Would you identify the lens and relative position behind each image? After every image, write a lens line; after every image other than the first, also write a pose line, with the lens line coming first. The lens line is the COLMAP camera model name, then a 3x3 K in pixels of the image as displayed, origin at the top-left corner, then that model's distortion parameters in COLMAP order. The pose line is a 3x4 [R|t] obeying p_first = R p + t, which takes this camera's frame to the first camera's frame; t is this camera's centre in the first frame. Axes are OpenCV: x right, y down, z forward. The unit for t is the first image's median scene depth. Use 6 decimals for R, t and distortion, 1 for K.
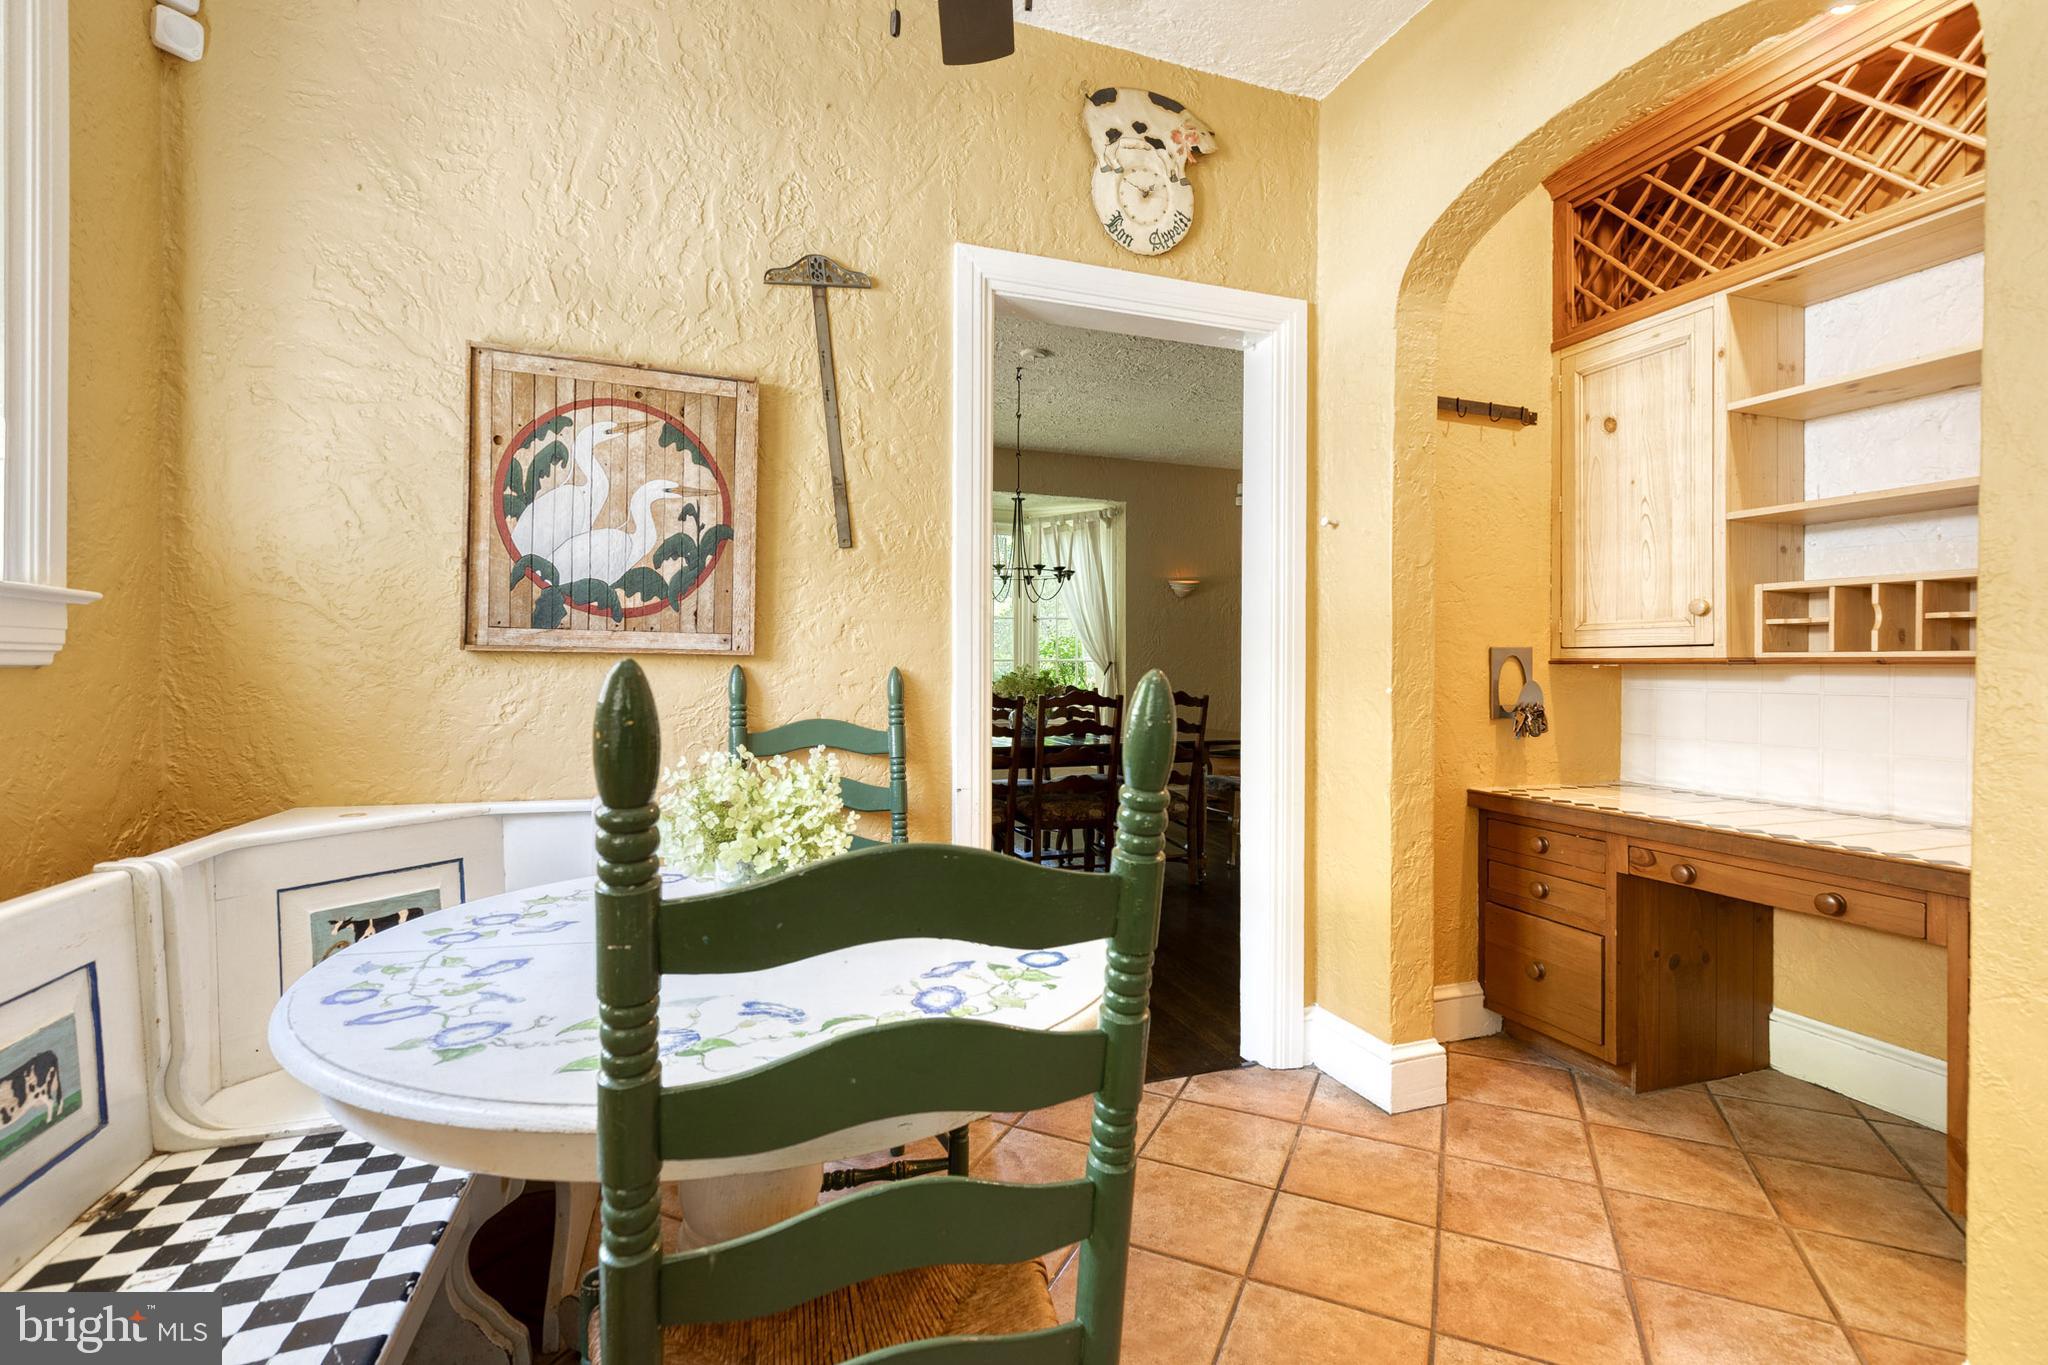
lens RADIAL K [[913.0, 0, 1032.8], [0, 913.0, 676.2], [0, 0, 1]] dist [0.002552, 0.000453]
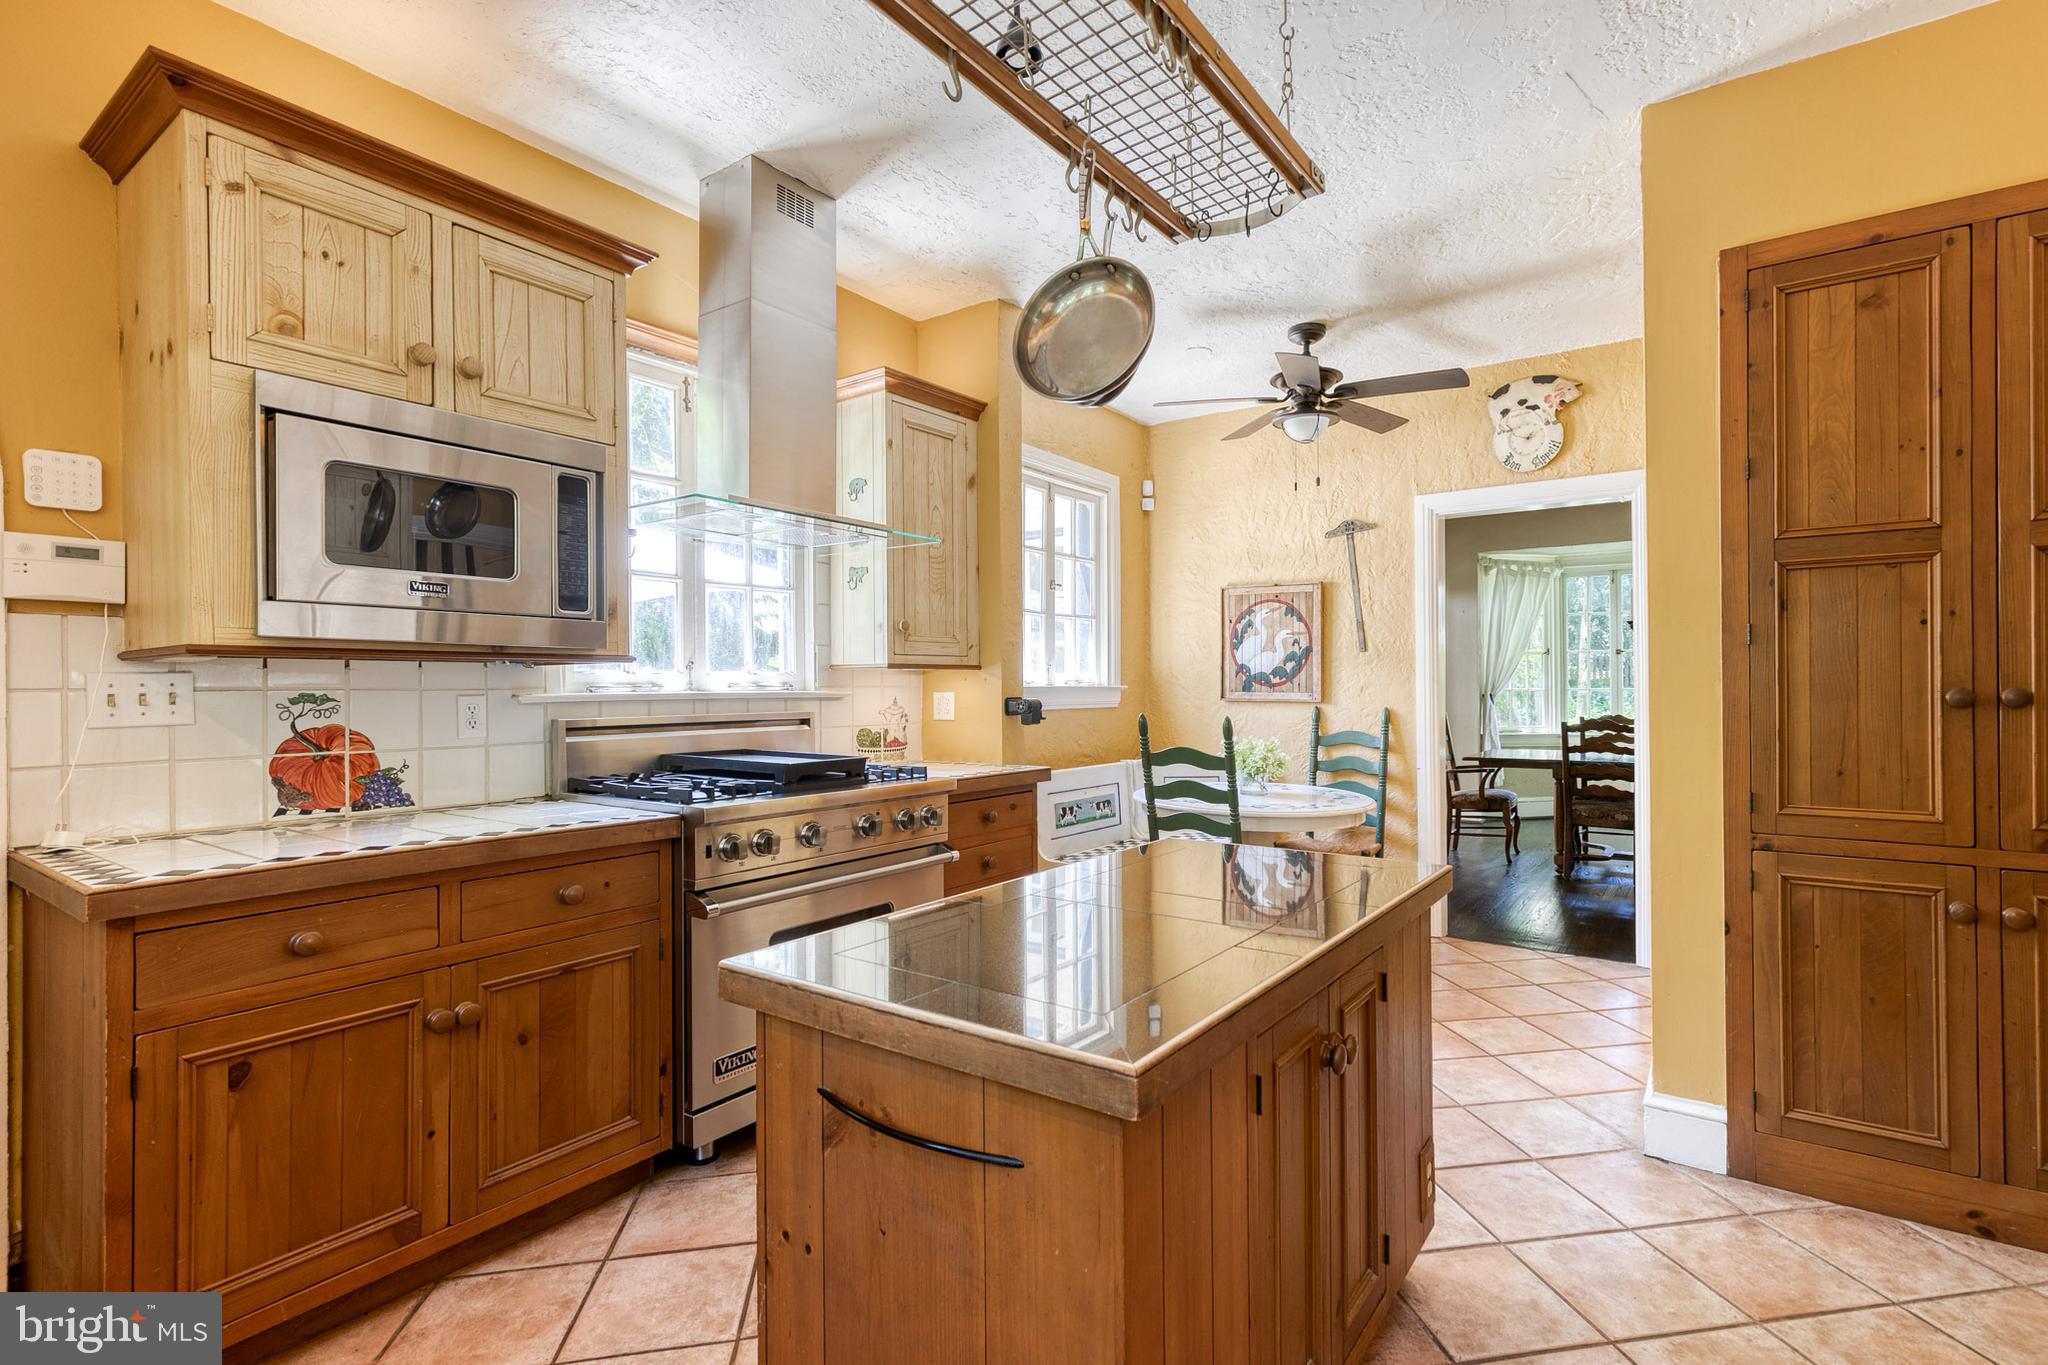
lens RADIAL K [[947.2, 0, 1052.7], [0, 947.2, 685.5], [0, 0, 1]] dist [0.010933, -0.000753]
pose [[0.564381, -0.009705, -0.825457, 1.310177], [0.004824, 0.999953, -0.008459, -0.047881], [0.825500, 0.000791, 0.564401, -0.925182]]
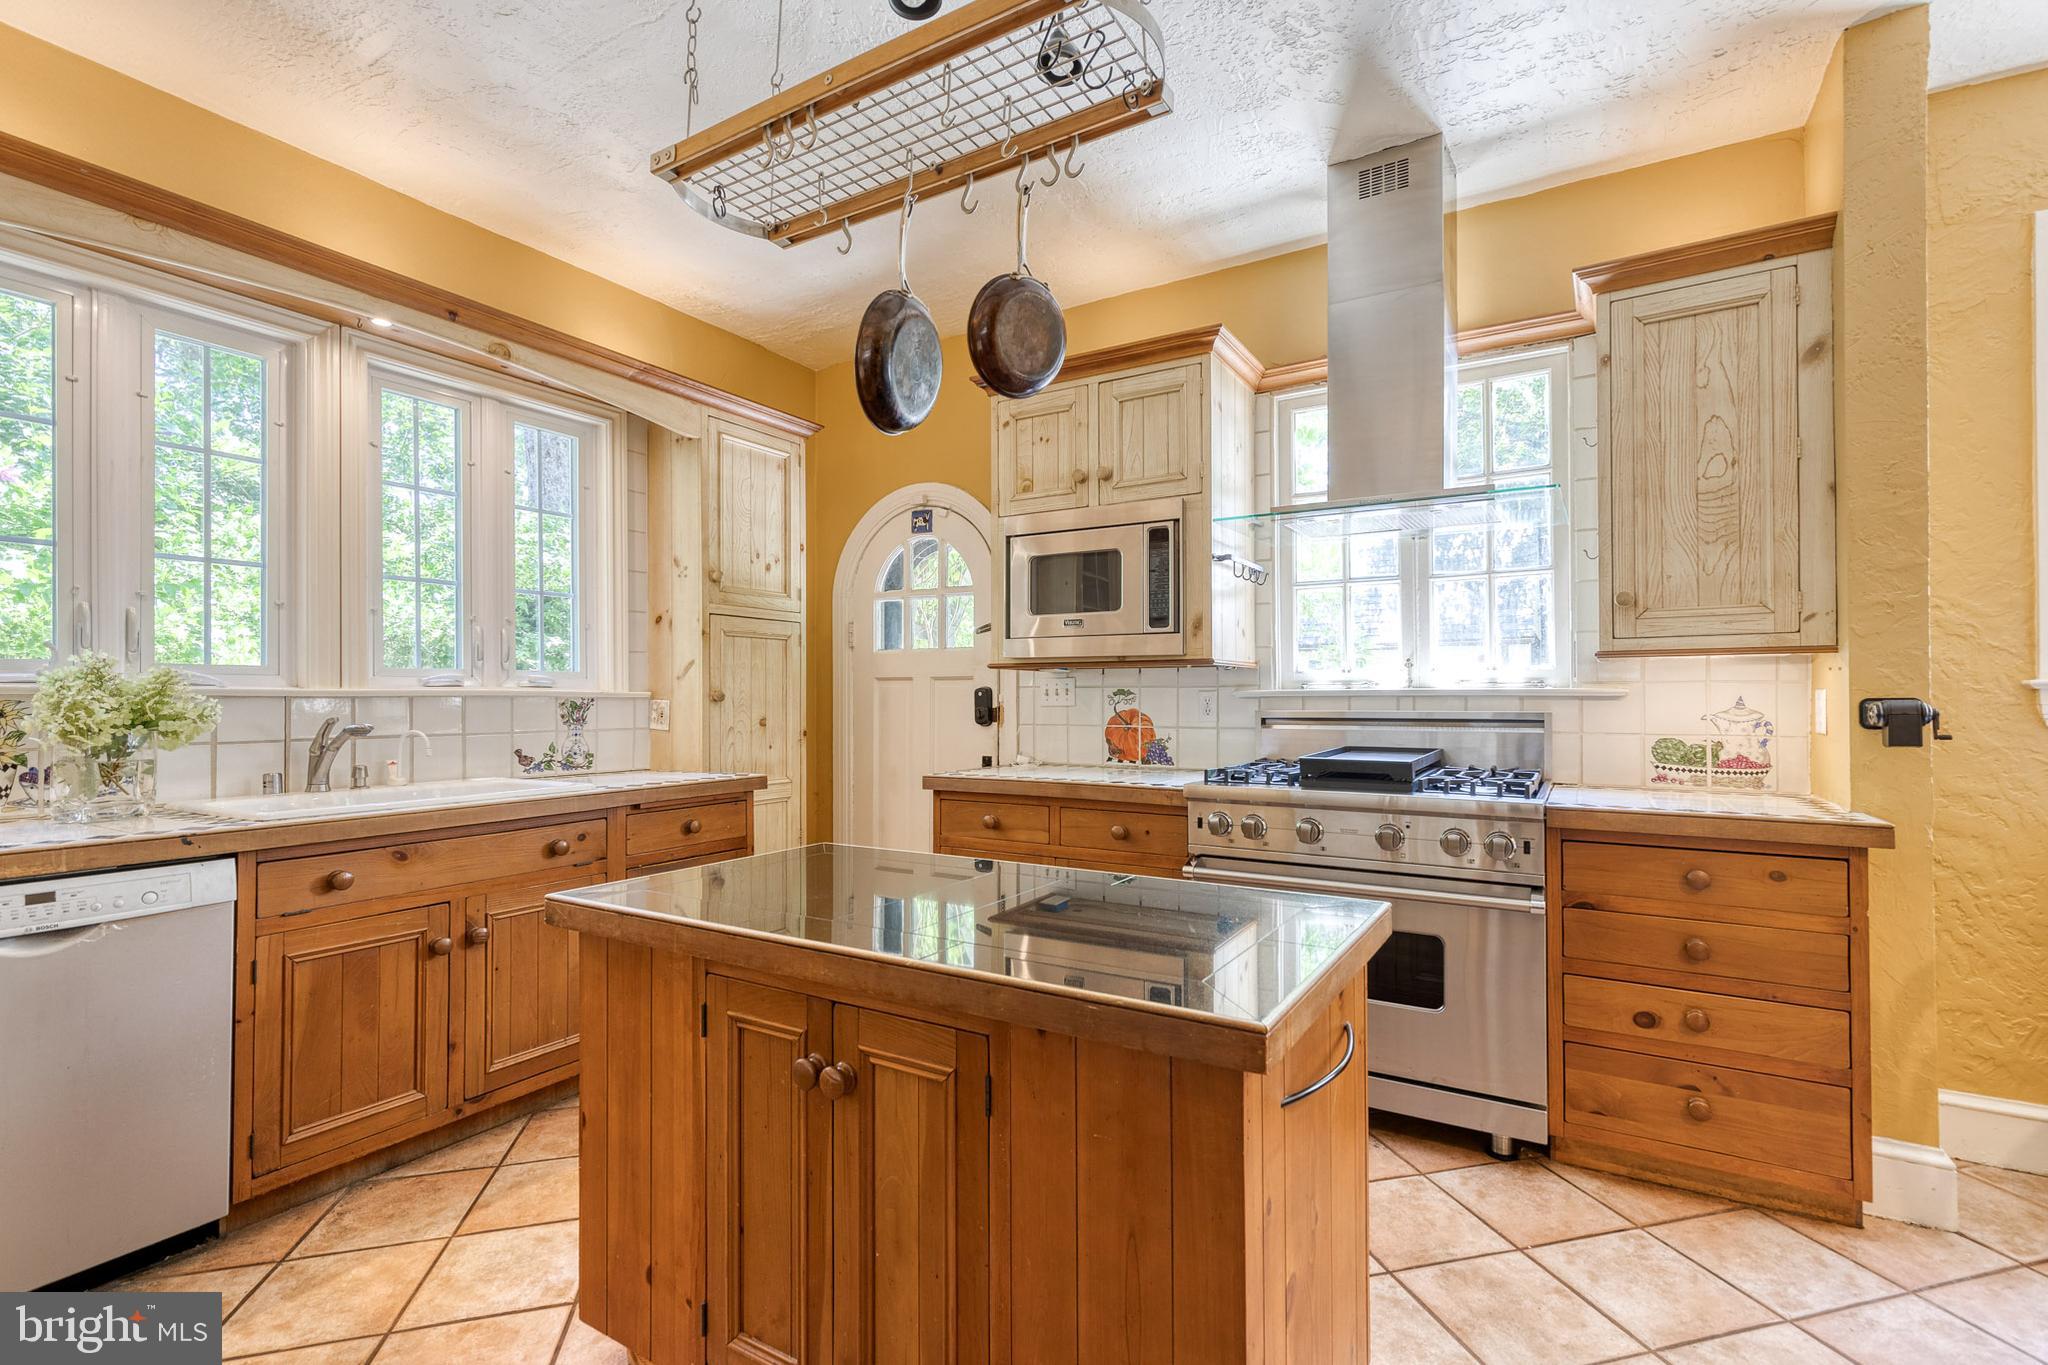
lens RADIAL K [[916.5, 0, 1047.5], [0, 916.5, 689.9], [0, 0, 1]] dist [0.013355, -0.000562]
pose [[-0.772542, -0.008783, -0.634903, 1.122394], [-0.005124, 0.999958, -0.007598, -0.036866], [0.634943, -0.002616, -0.772555, 0.287477]]
